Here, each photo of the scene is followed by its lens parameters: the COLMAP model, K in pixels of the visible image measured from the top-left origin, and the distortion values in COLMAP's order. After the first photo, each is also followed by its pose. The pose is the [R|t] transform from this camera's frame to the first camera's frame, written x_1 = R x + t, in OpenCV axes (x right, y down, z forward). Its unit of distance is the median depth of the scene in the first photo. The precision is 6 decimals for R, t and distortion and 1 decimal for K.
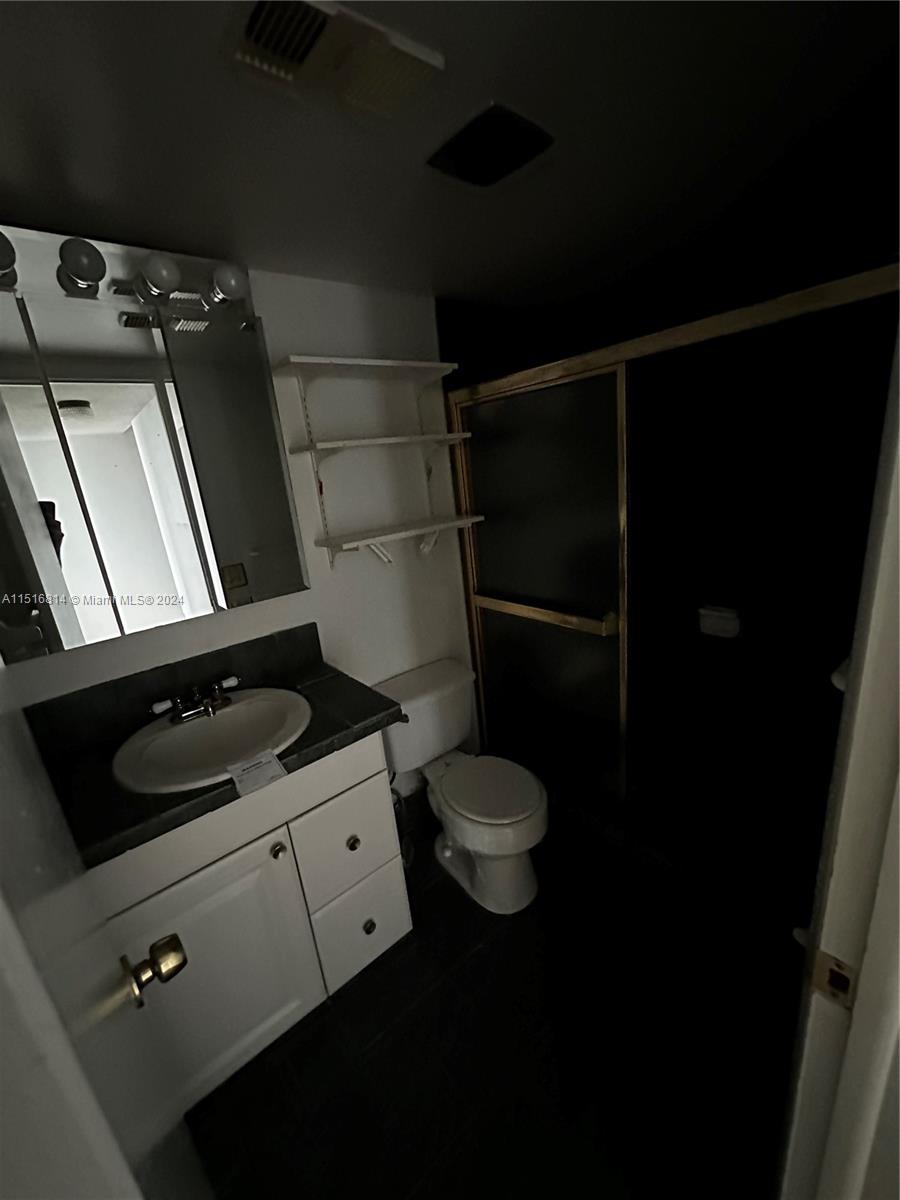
lens RADIAL K [[477.9, 0, 451.3], [0, 477.9, 606.1], [0, 0, 1]] dist [-0.000457, -0.000576]
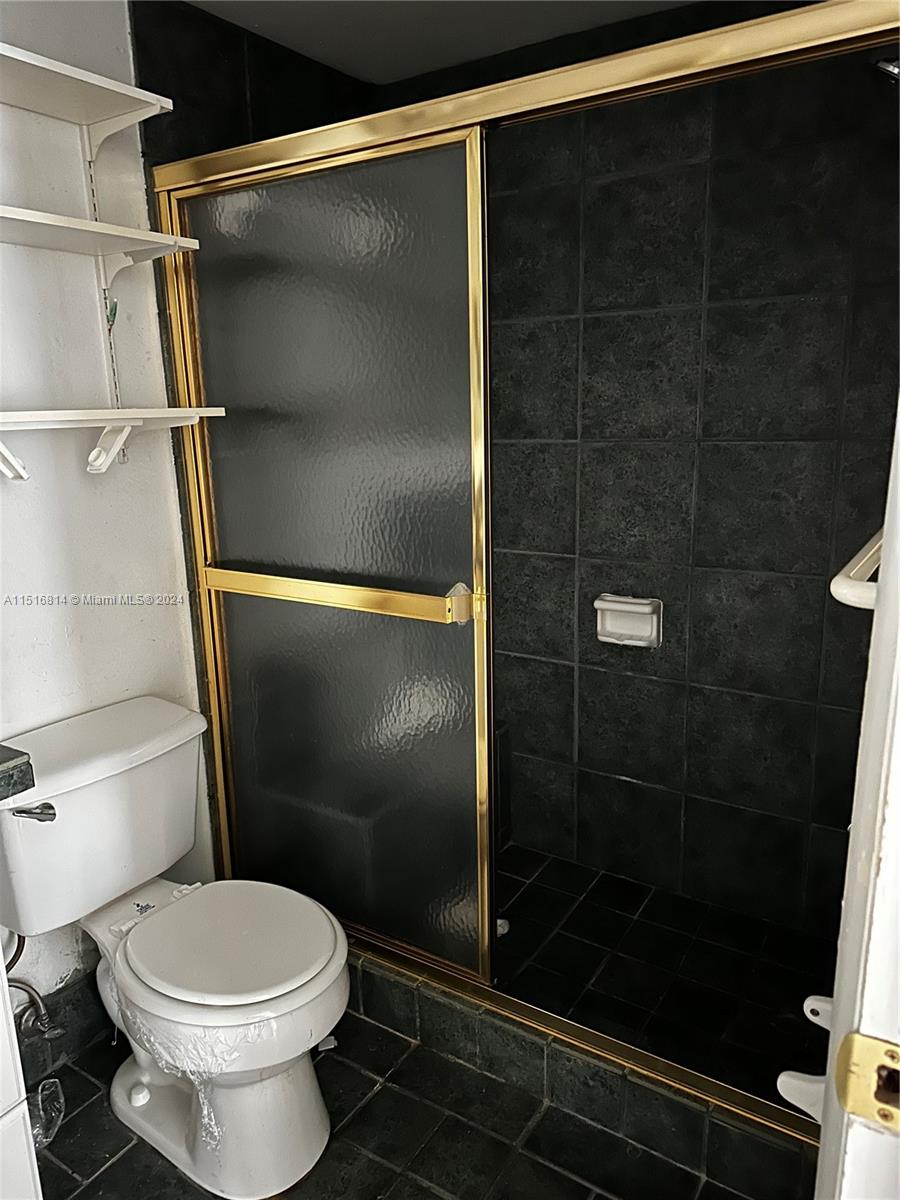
lens RADIAL K [[842.1, 0, 450.3], [0, 842.1, 601.4], [0, 0, 1]] dist [0.061227, -0.075378]
pose [[0.949153, 0.010838, 0.314629, 0.013231], [0.012021, 0.997431, -0.070623, 0.088960], [-0.314586, 0.070814, 0.946584, 0.064405]]
